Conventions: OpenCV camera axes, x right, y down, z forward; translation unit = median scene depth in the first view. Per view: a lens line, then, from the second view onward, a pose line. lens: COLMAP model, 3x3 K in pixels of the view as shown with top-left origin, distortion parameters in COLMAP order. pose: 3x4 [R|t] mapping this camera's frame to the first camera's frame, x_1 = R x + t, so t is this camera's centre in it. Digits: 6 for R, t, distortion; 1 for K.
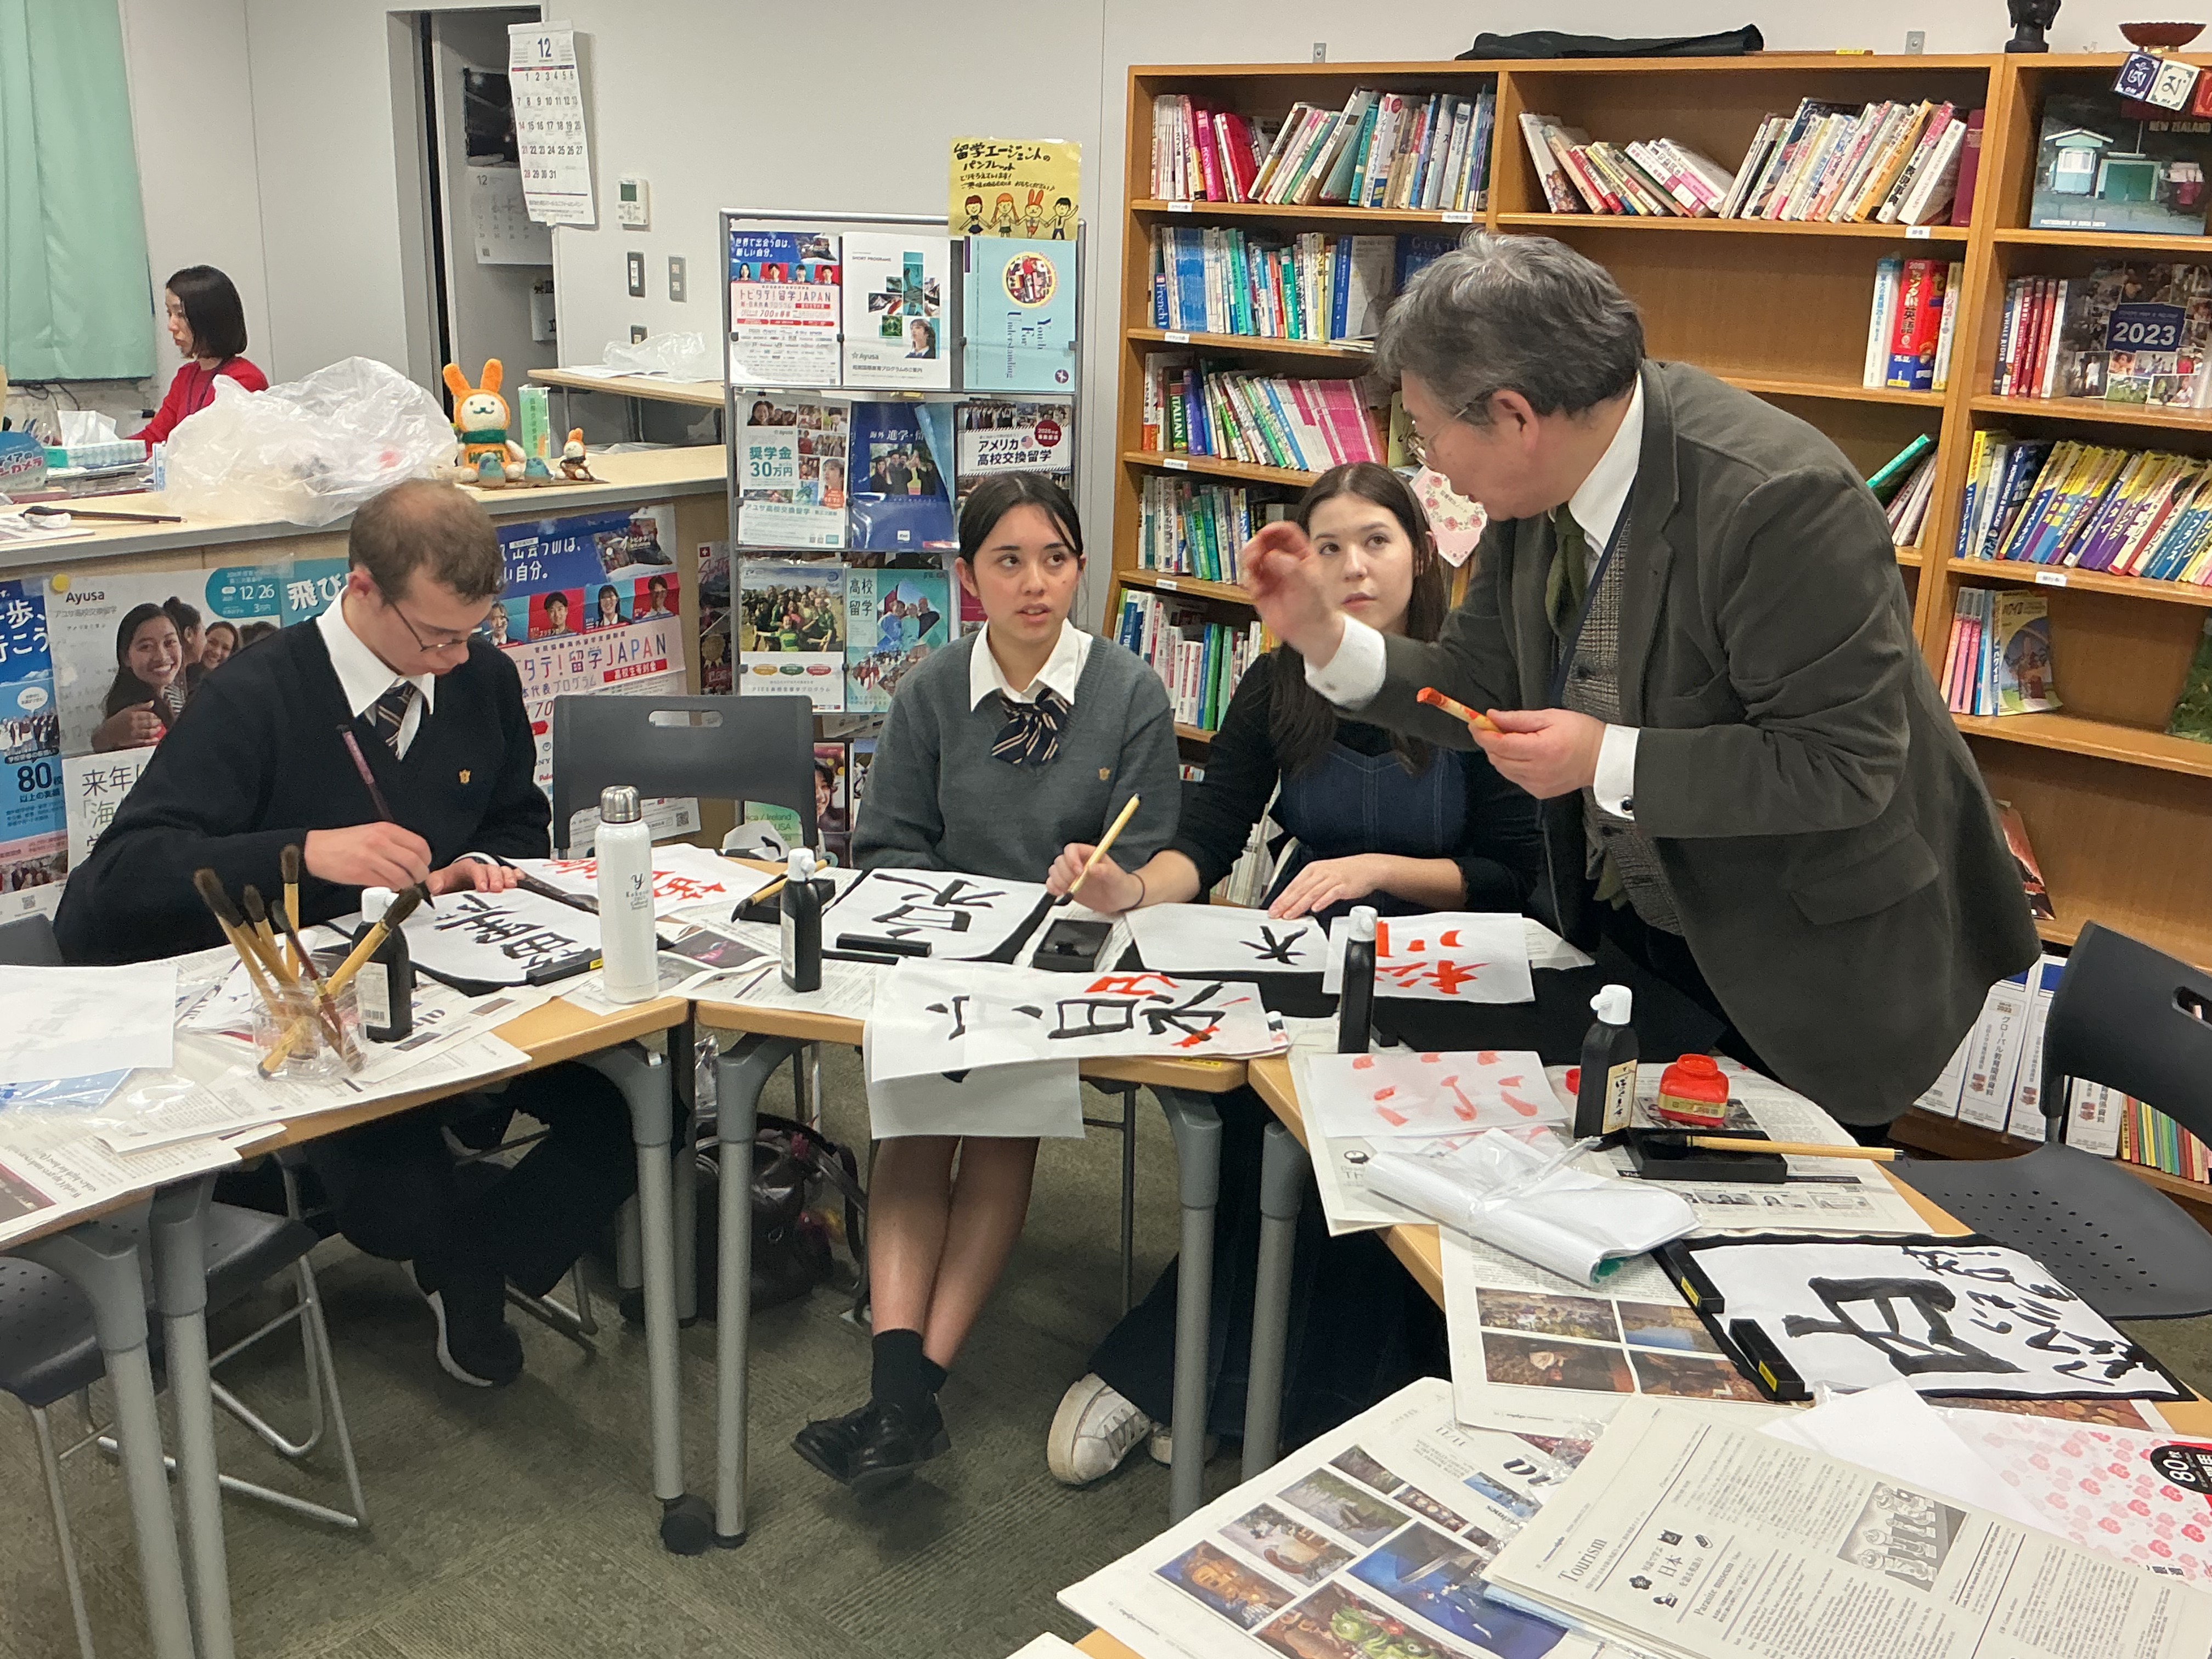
lens RADIAL K [[2076.5, 0, 1106.0], [0, 2076.5, 829.5], [0, 0, 1]] dist [0.140786, -0.243706]
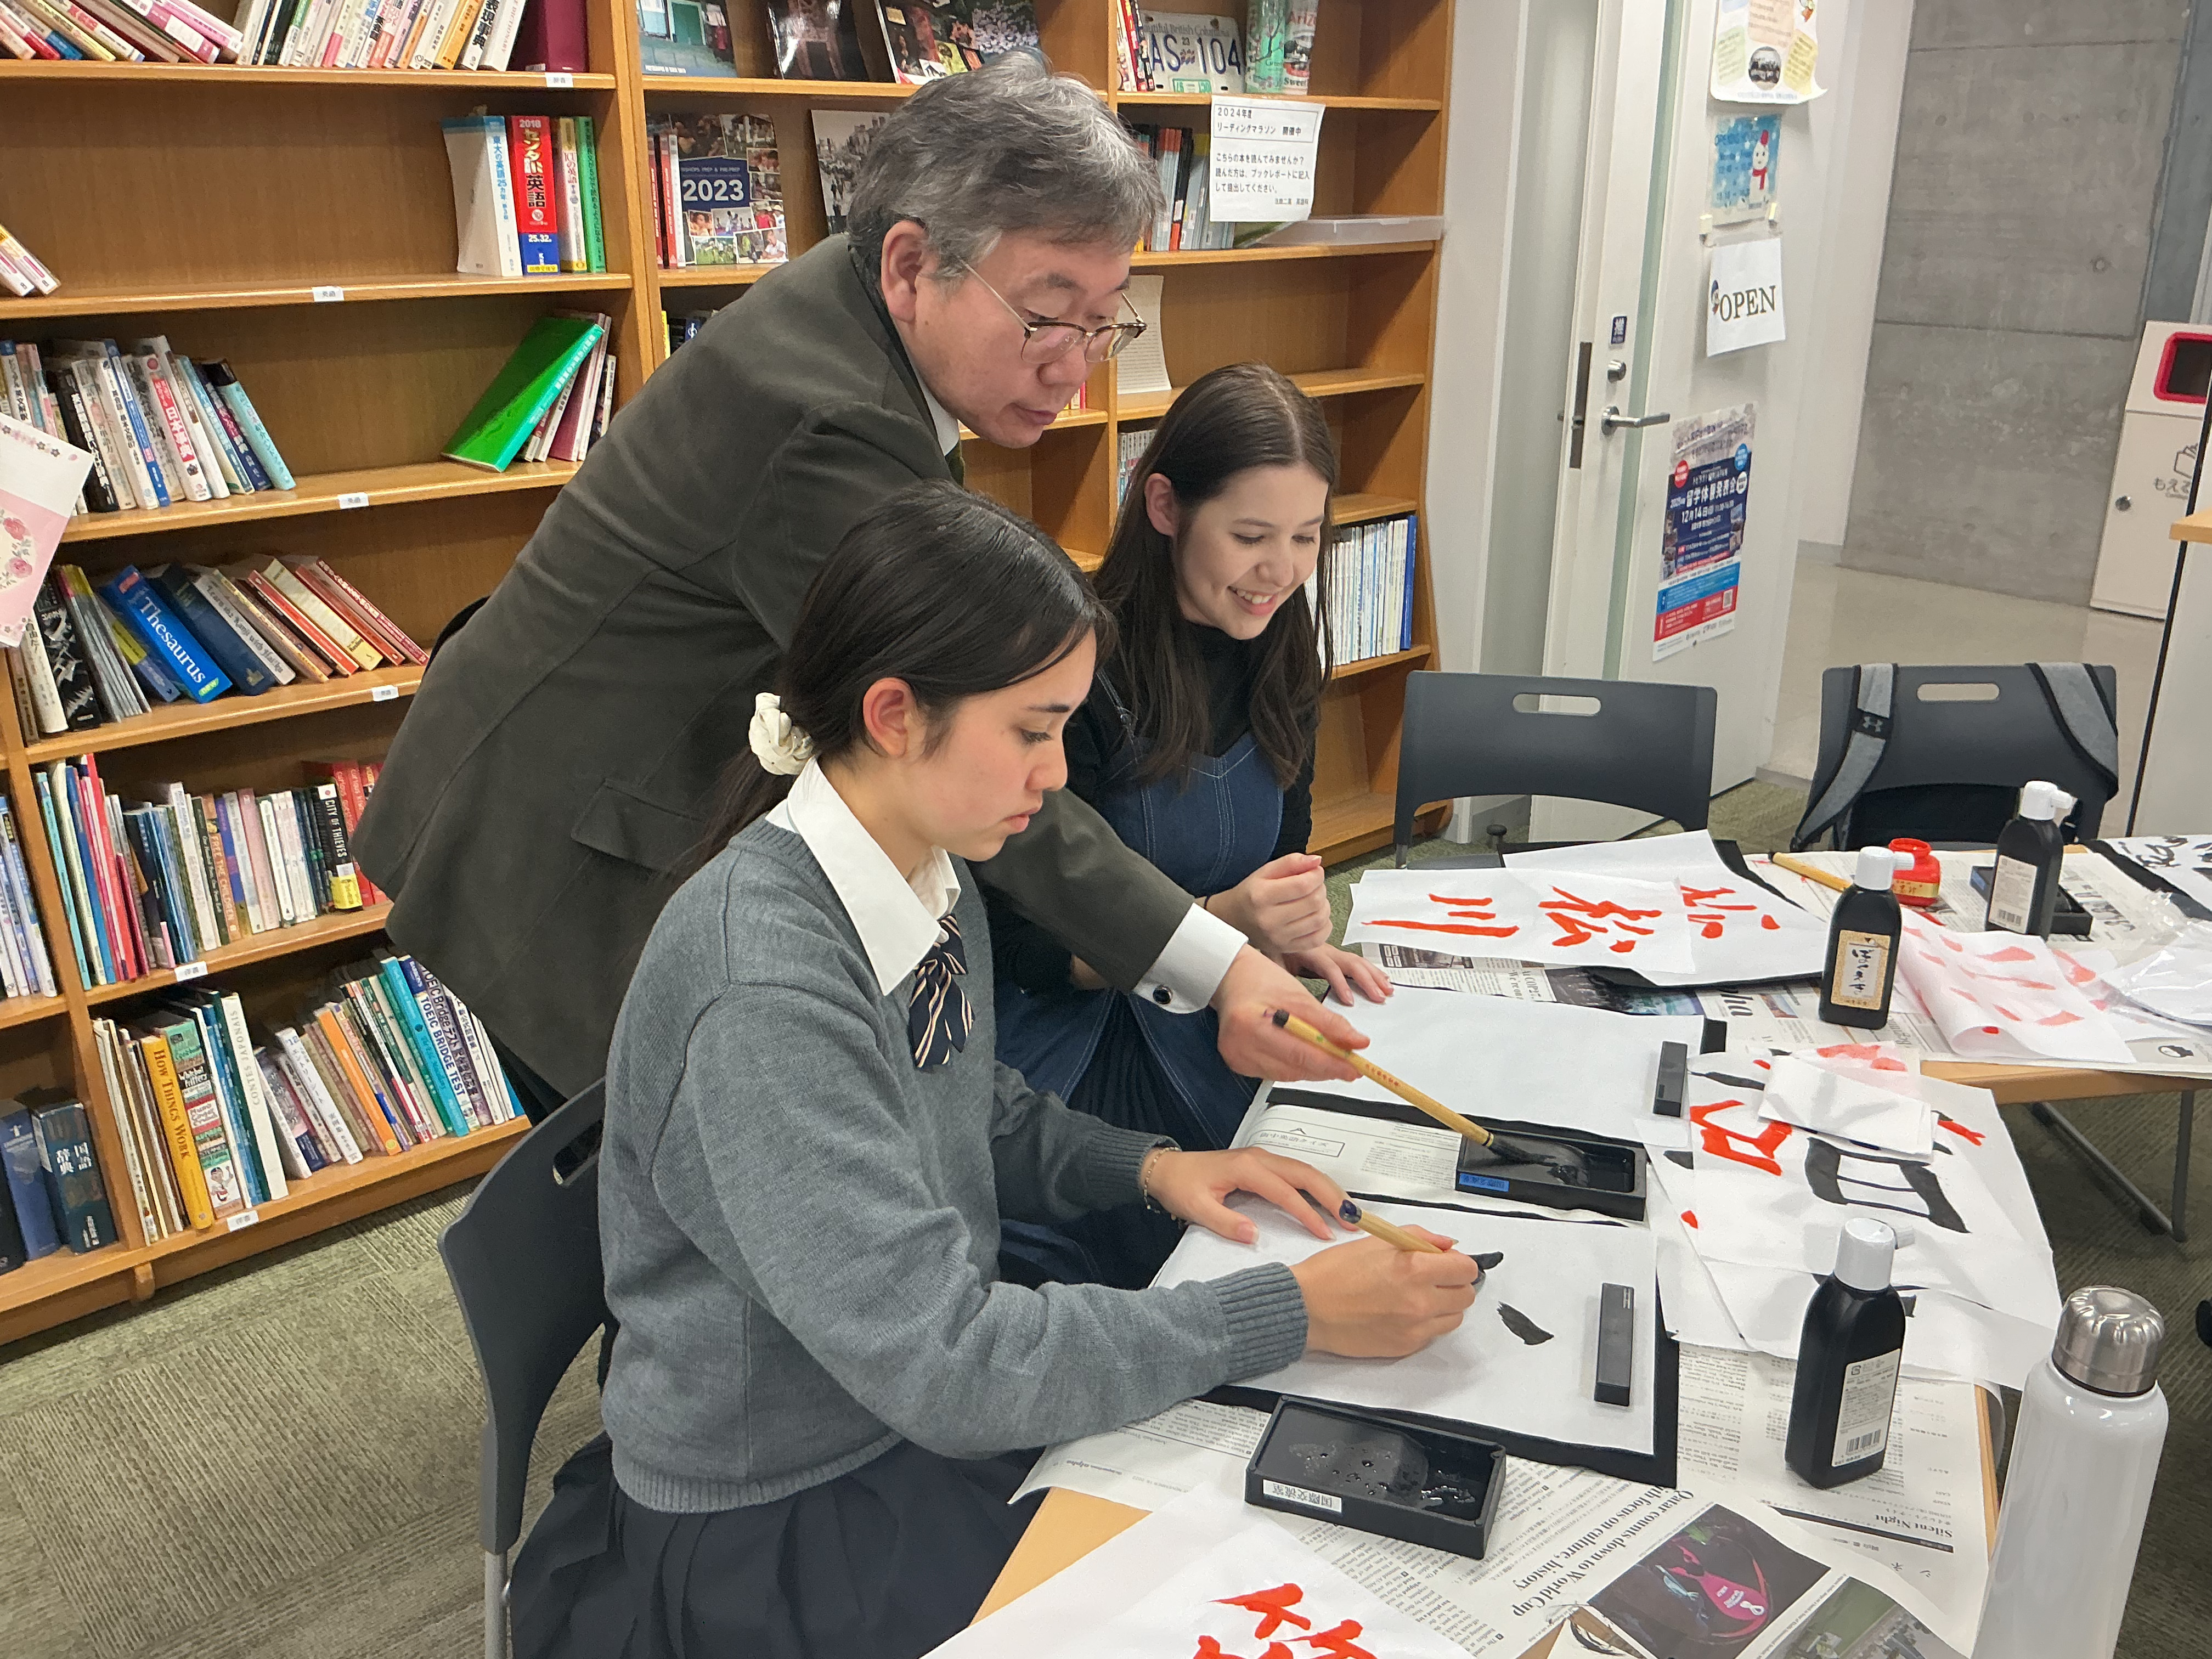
lens RADIAL K [[1819.8, 0, 1106.0], [0, 1819.8, 829.5], [0, 0, 1]] dist [0.097452, -0.180563]
pose [[0.126219, -0.368700, 0.920939, -0.322647], [0.297361, 0.899736, 0.319456, -0.164123], [-0.946385, 0.233530, 0.223201, 0.625668]]
